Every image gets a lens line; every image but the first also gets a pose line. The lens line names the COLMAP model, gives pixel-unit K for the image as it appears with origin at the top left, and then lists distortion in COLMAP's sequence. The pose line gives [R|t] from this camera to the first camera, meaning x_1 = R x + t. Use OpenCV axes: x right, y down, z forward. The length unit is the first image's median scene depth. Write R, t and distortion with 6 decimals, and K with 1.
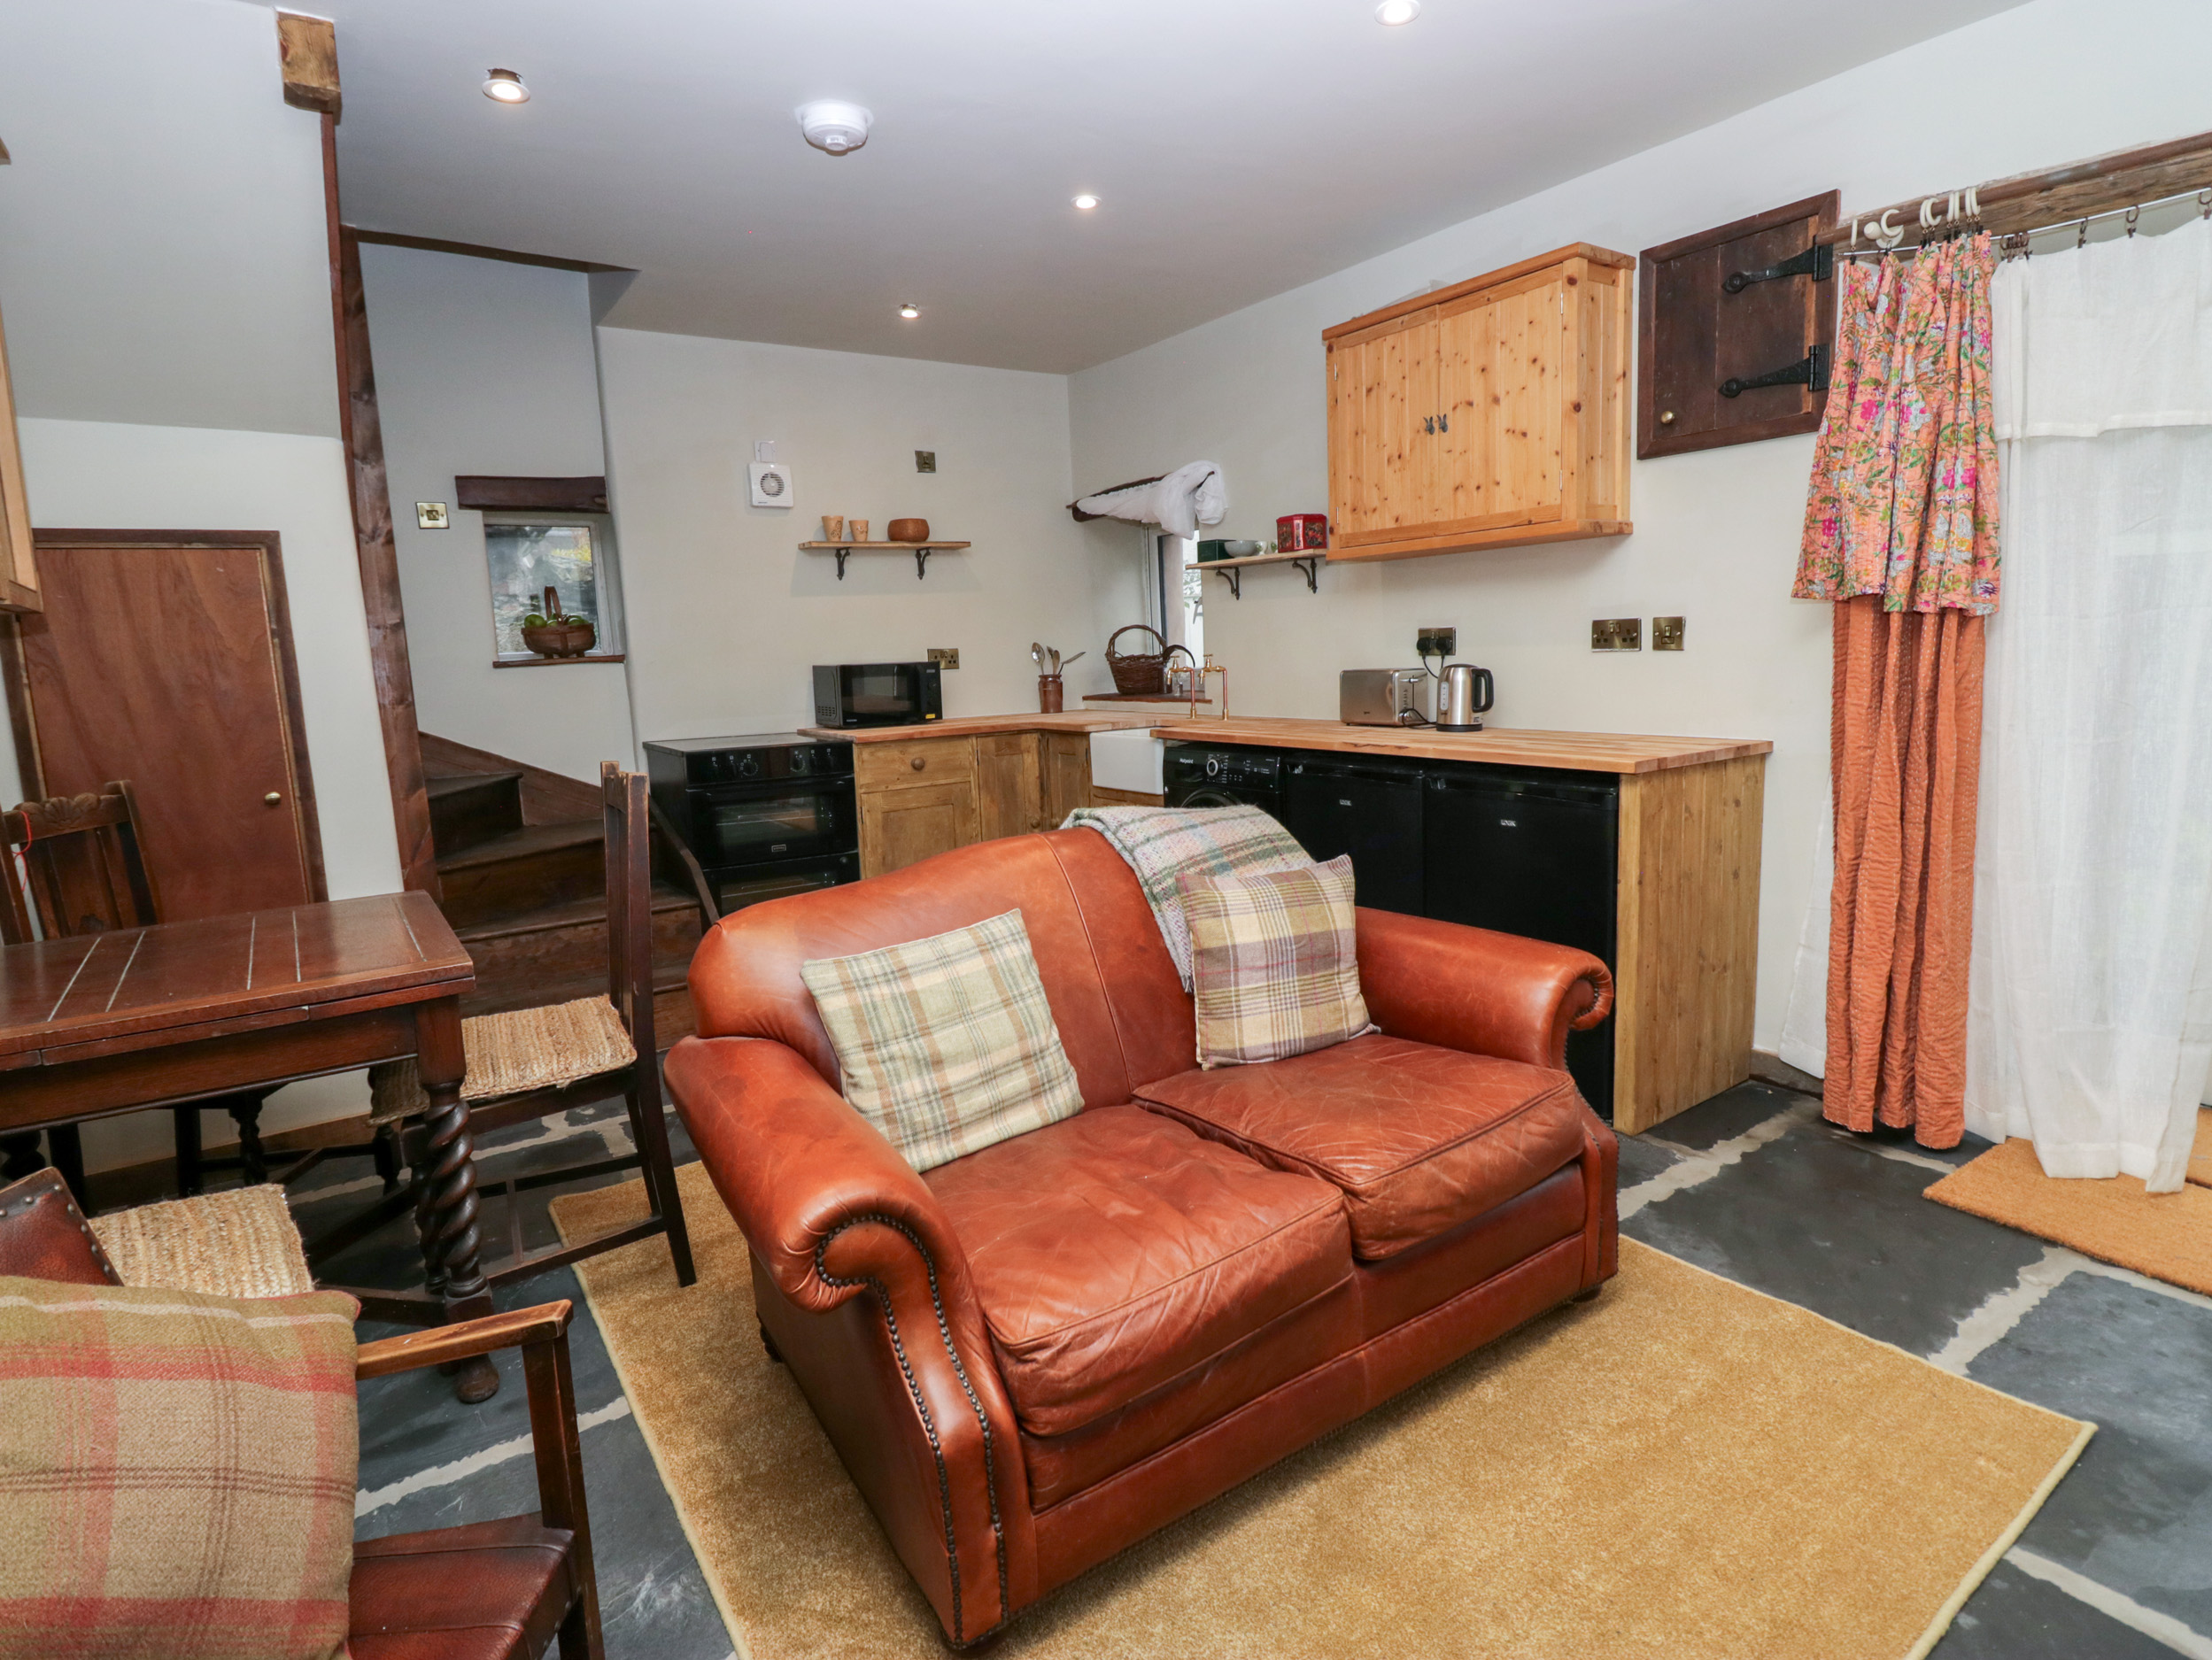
lens RADIAL K [[1146.2, 0, 1115.2], [0, 1146.2, 800.4], [0, 0, 1]] dist [-0.000412, -0.012471]
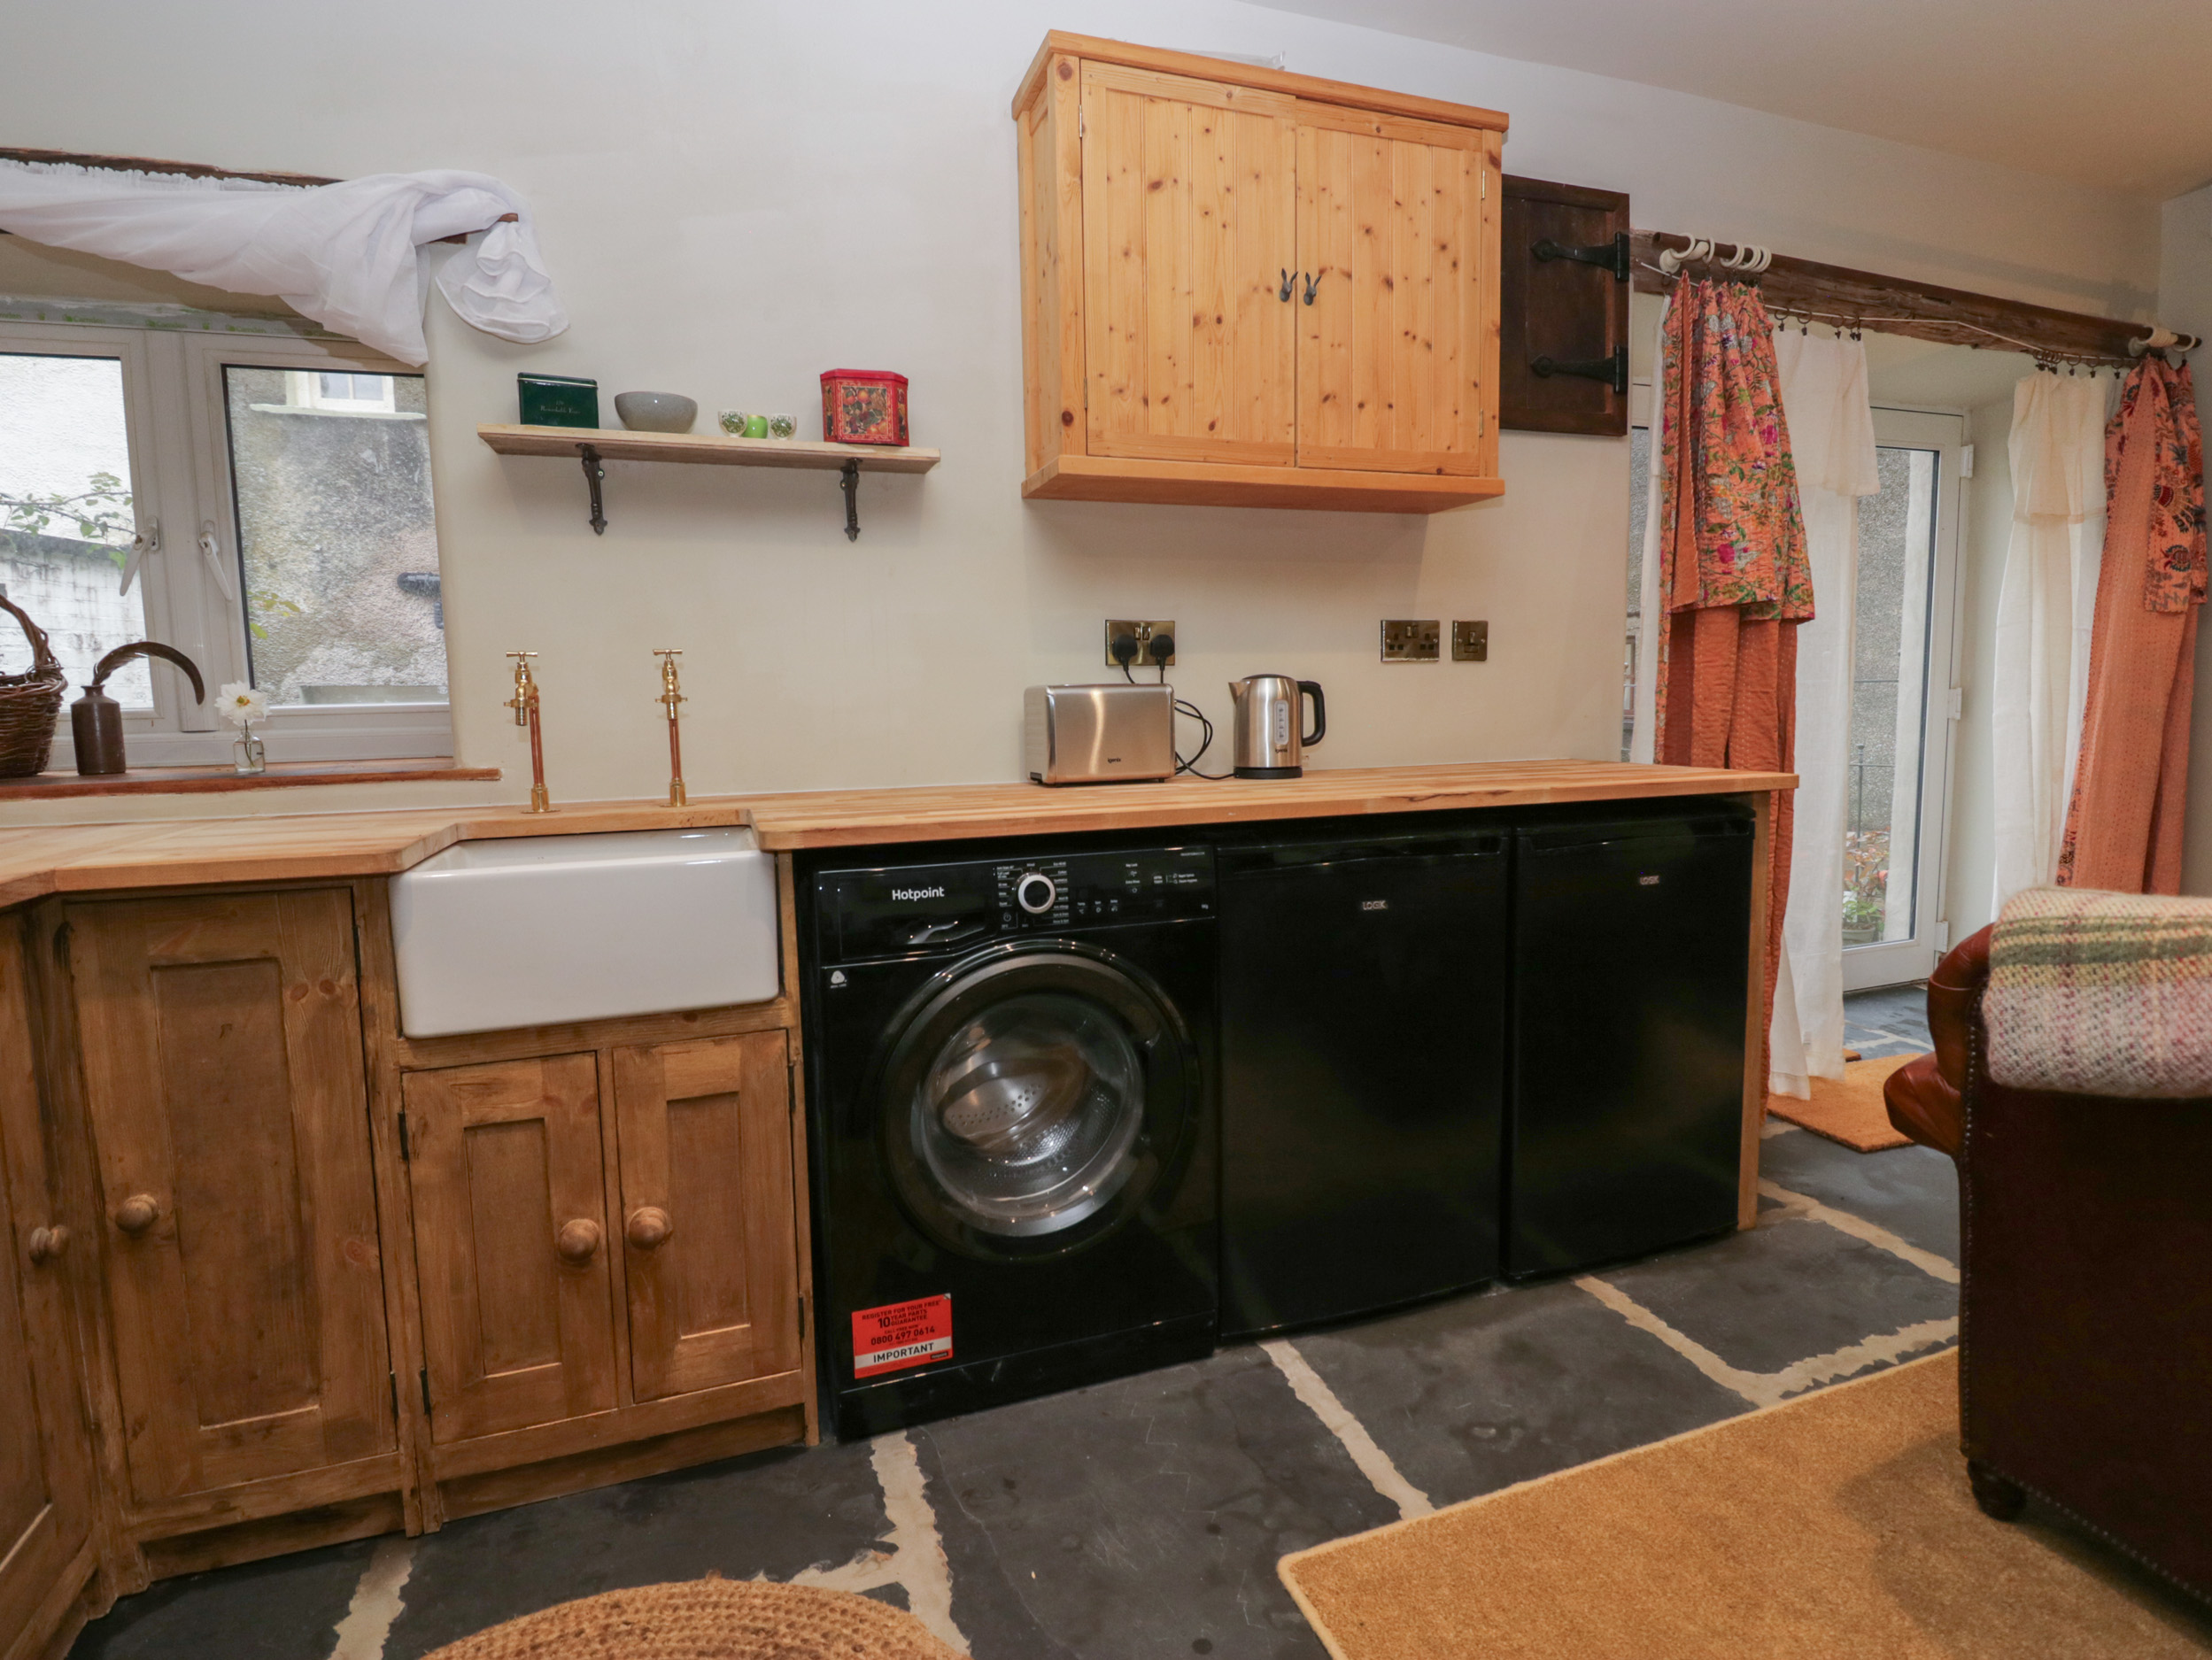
lens RADIAL K [[1156.3, 0, 1123.9], [0, 1156.3, 805.3], [0, 0, 1]] dist [0.000998, -0.014047]
pose [[0.249379, -0.059562, 0.966573, -0.281581], [0.138790, 0.990001, 0.025198, -0.058820], [-0.958409, 0.127867, 0.255152, 0.734032]]
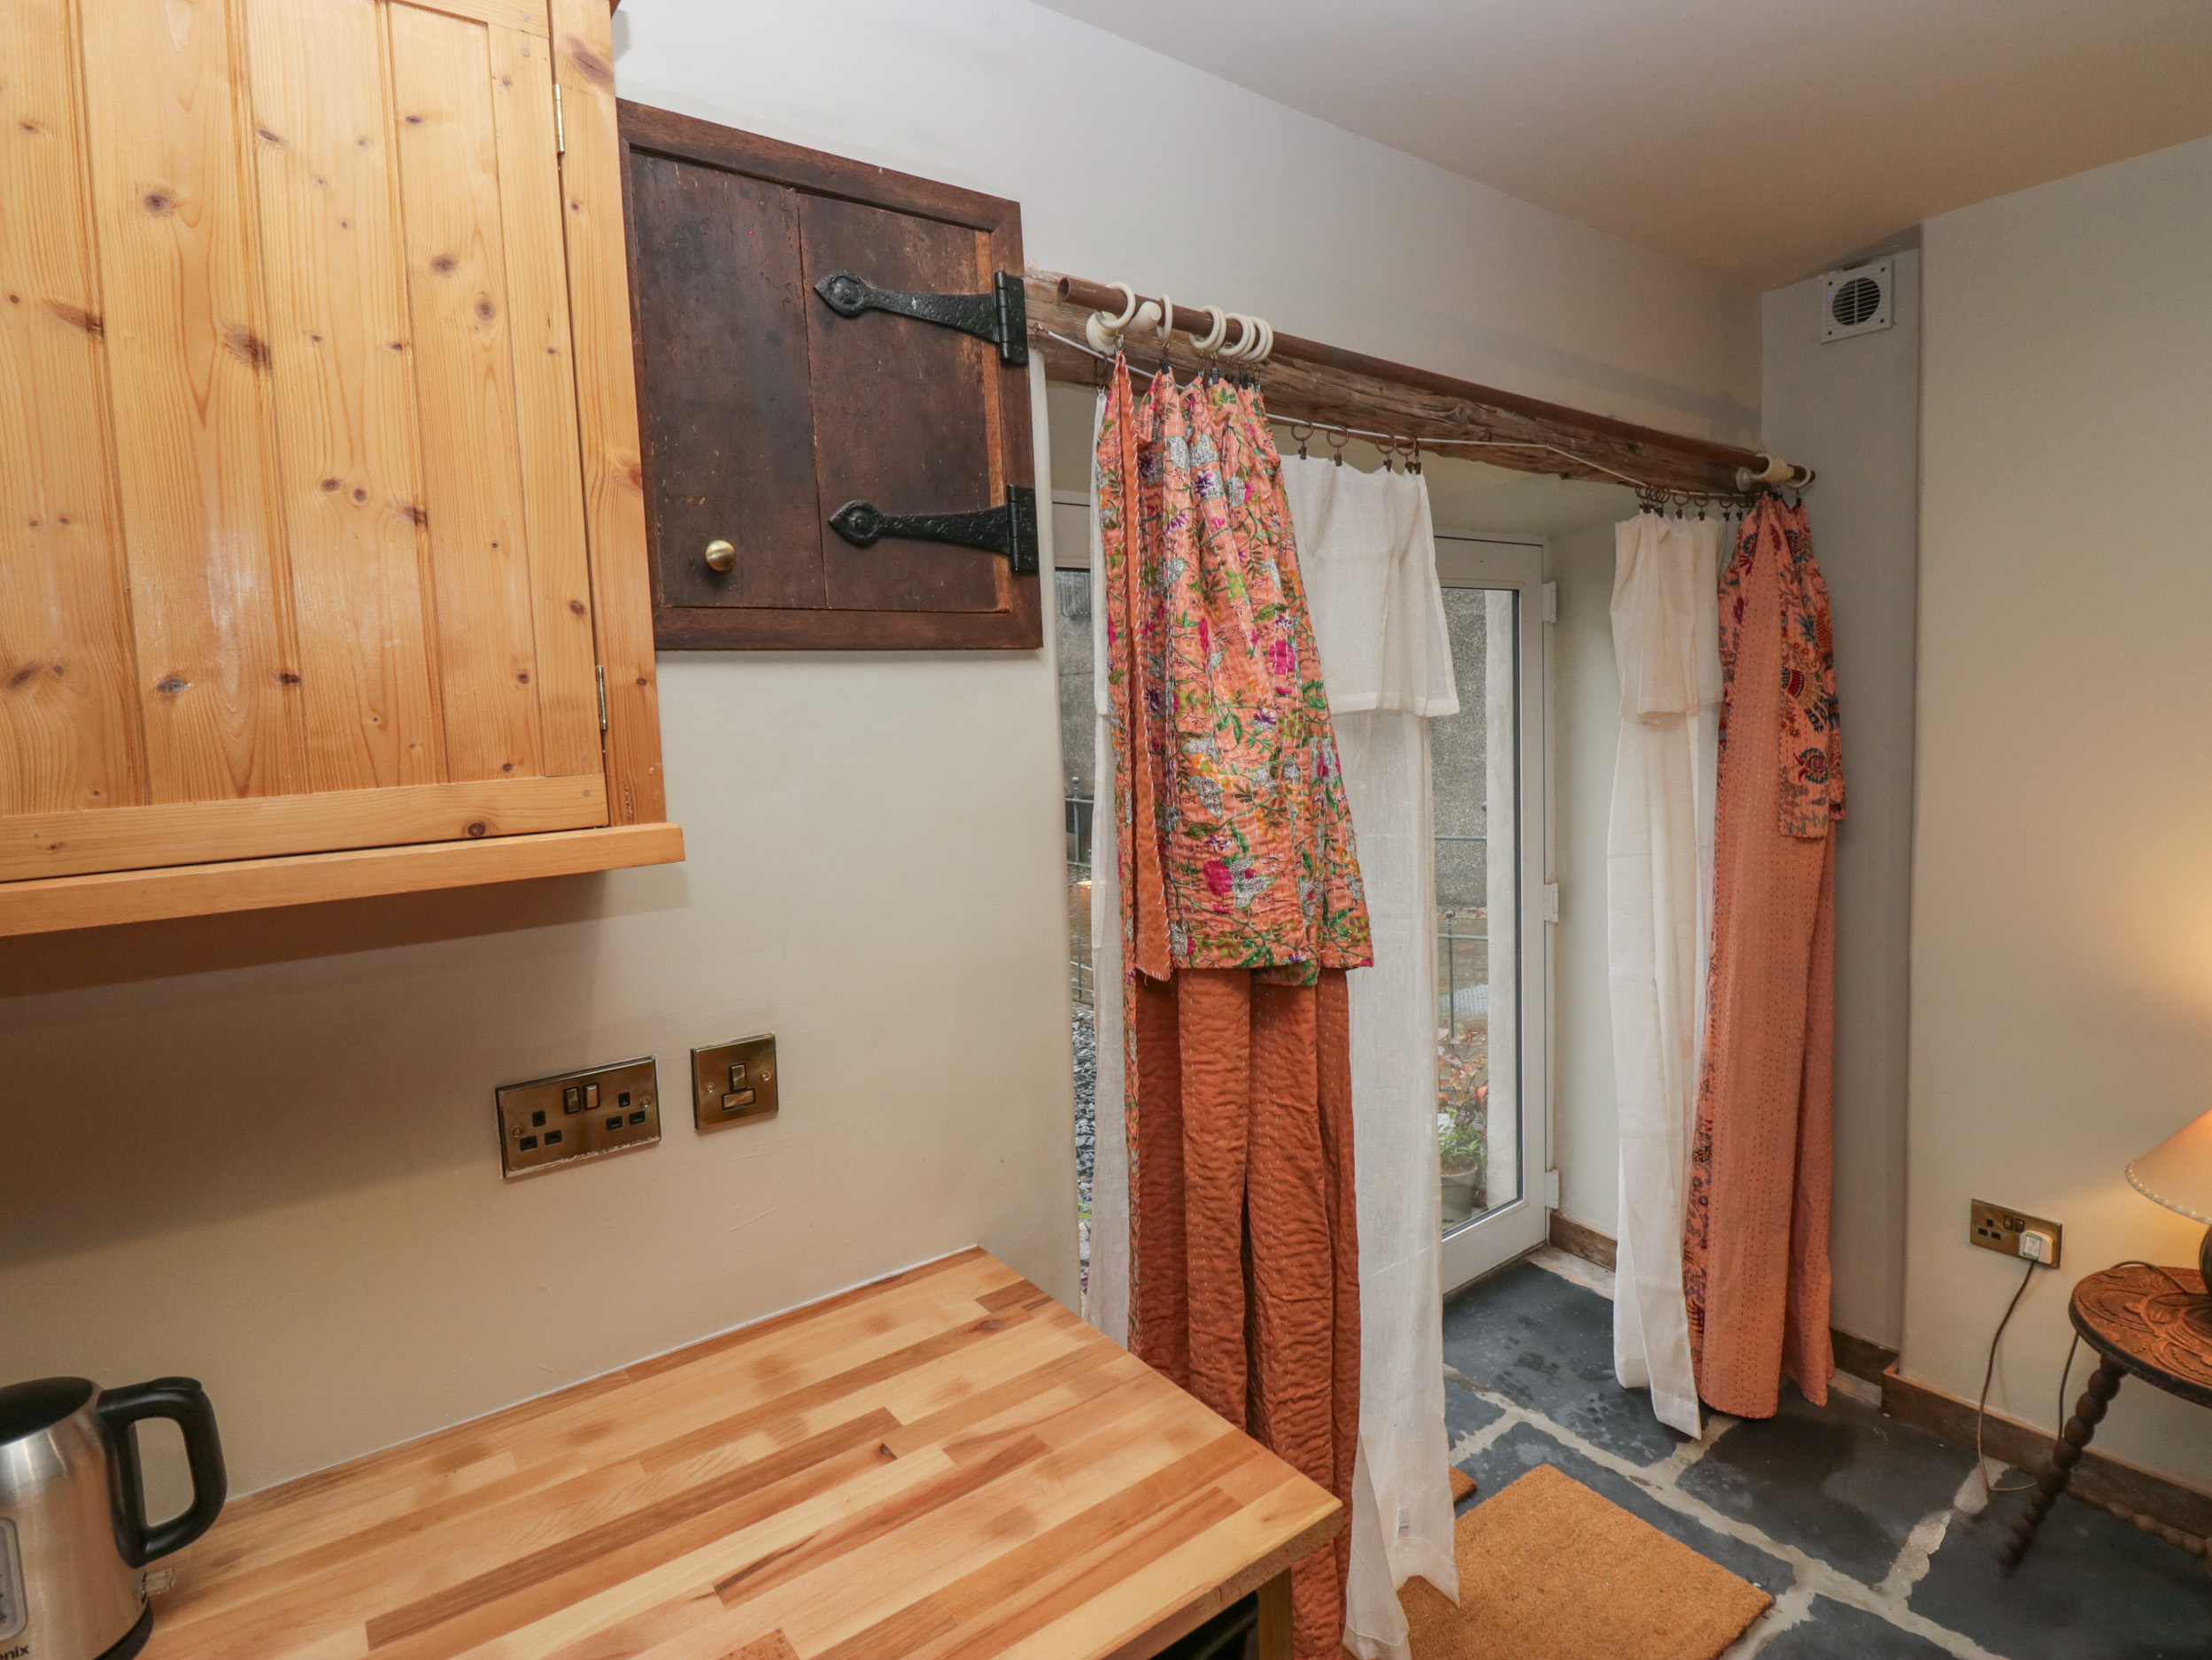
lens RADIAL K [[1146.2, 0, 1115.2], [0, 1146.2, 800.4], [0, 0, 1]] dist [-0.000412, -0.012471]
pose [[-0.036197, -0.040244, 0.998534, 0.055693], [0.175155, 0.983466, 0.045986, -0.168241], [-0.983875, 0.176563, -0.028549, 0.607586]]
